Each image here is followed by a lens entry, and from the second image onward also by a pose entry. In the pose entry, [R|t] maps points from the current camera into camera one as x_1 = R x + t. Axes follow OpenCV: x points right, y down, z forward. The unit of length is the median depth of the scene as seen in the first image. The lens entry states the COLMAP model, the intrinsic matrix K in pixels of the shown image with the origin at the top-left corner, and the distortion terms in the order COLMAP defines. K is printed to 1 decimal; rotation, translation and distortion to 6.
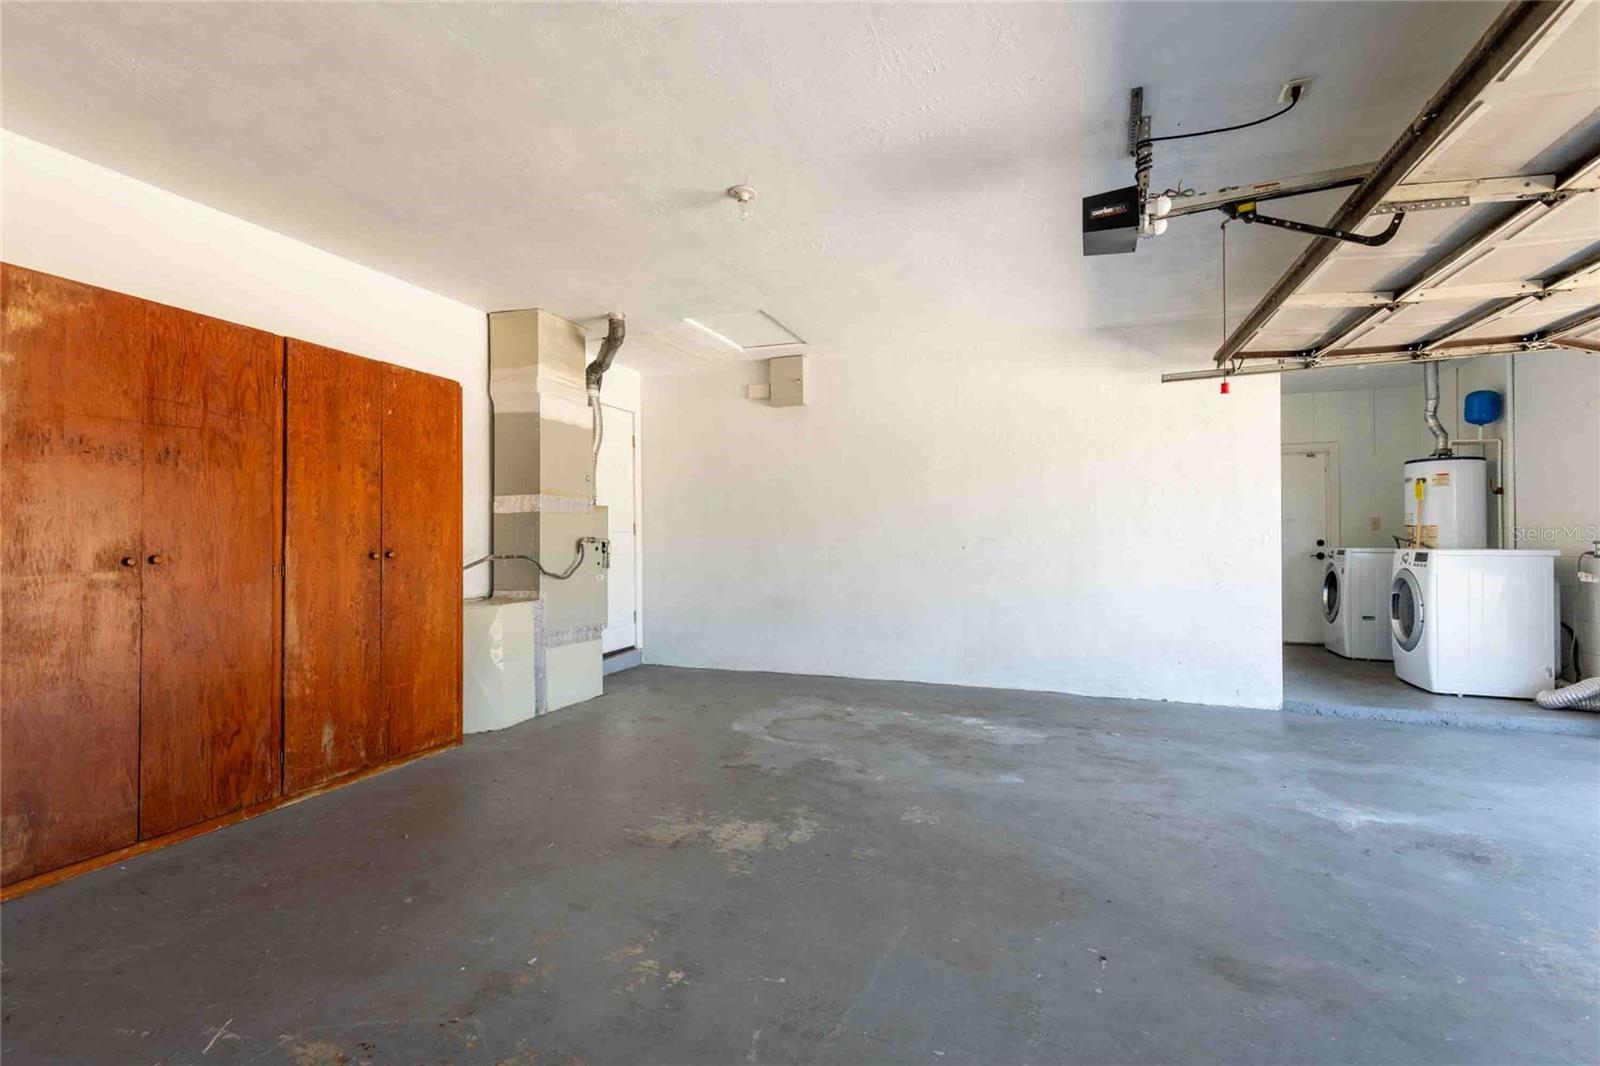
lens RADIAL K [[735.5, 0, 808.8], [0, 735.5, 535.4], [0, 0, 1]] dist [0.031387, -0.015957]
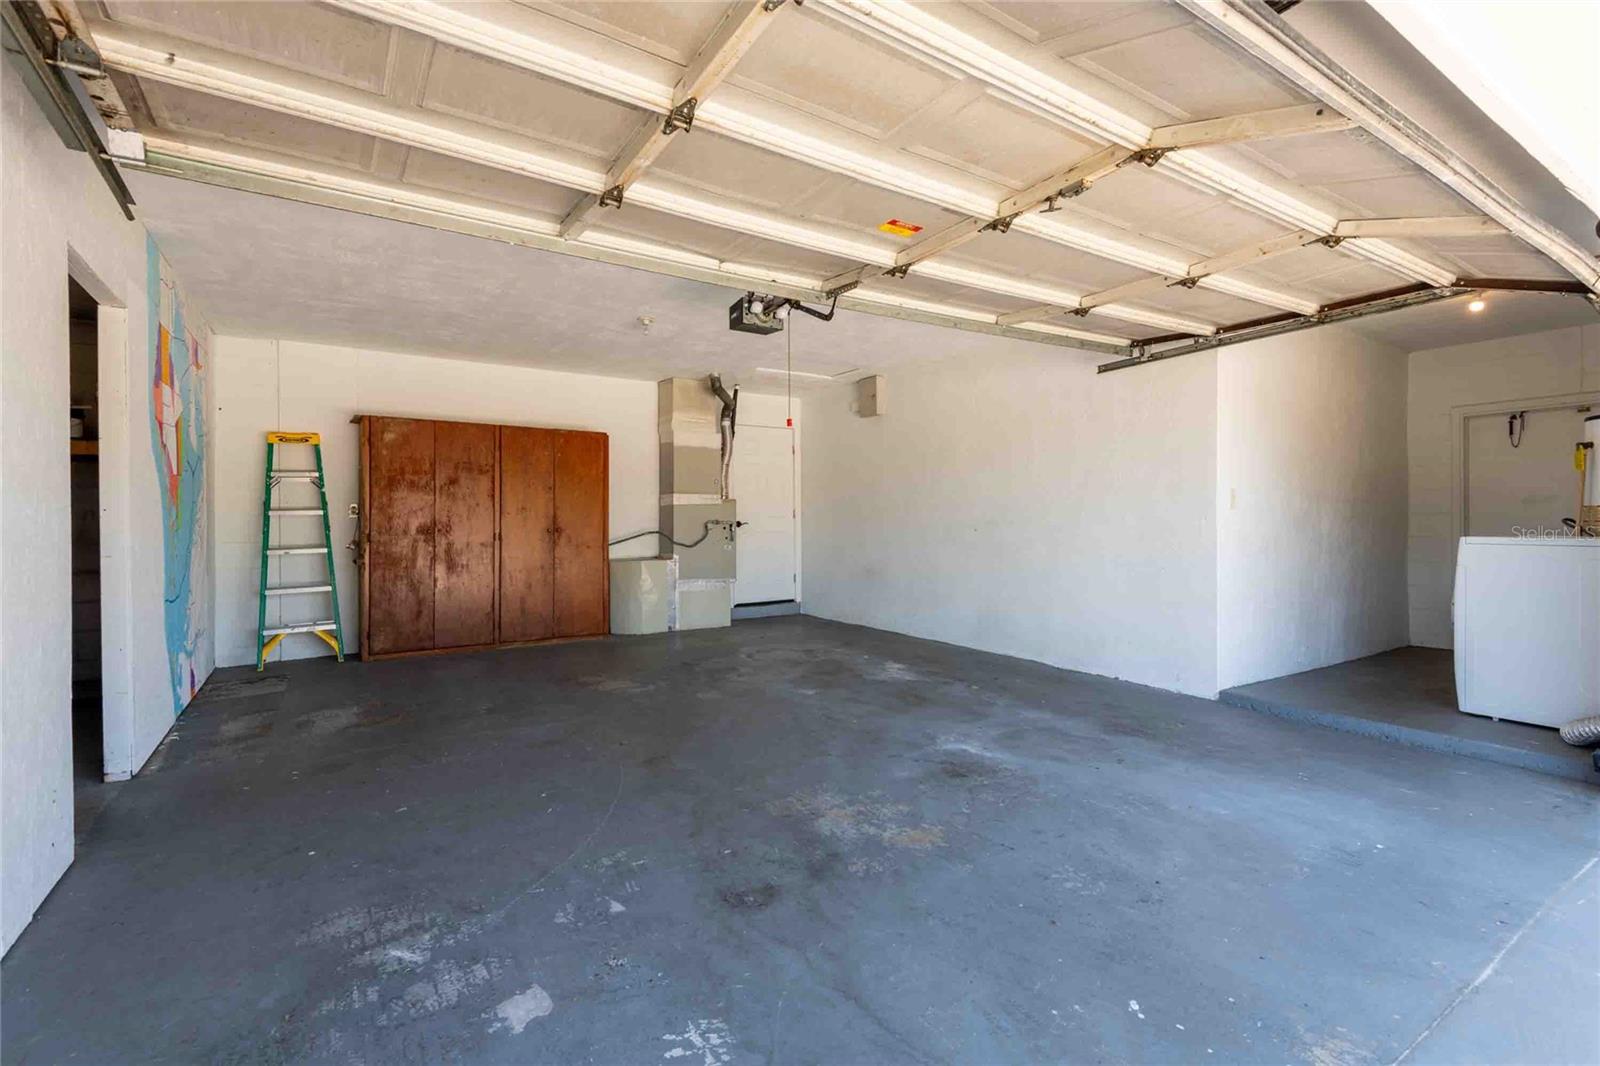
lens RADIAL K [[735.5, 0, 792.9], [0, 735.5, 509.2], [0, 0, 1]] dist [0.031387, -0.015957]
pose [[0.784737, -0.010785, -0.619735, 1.149342], [0.004061, 0.999917, -0.012259, -0.001527], [0.619815, 0.007103, 0.784715, -0.123318]]
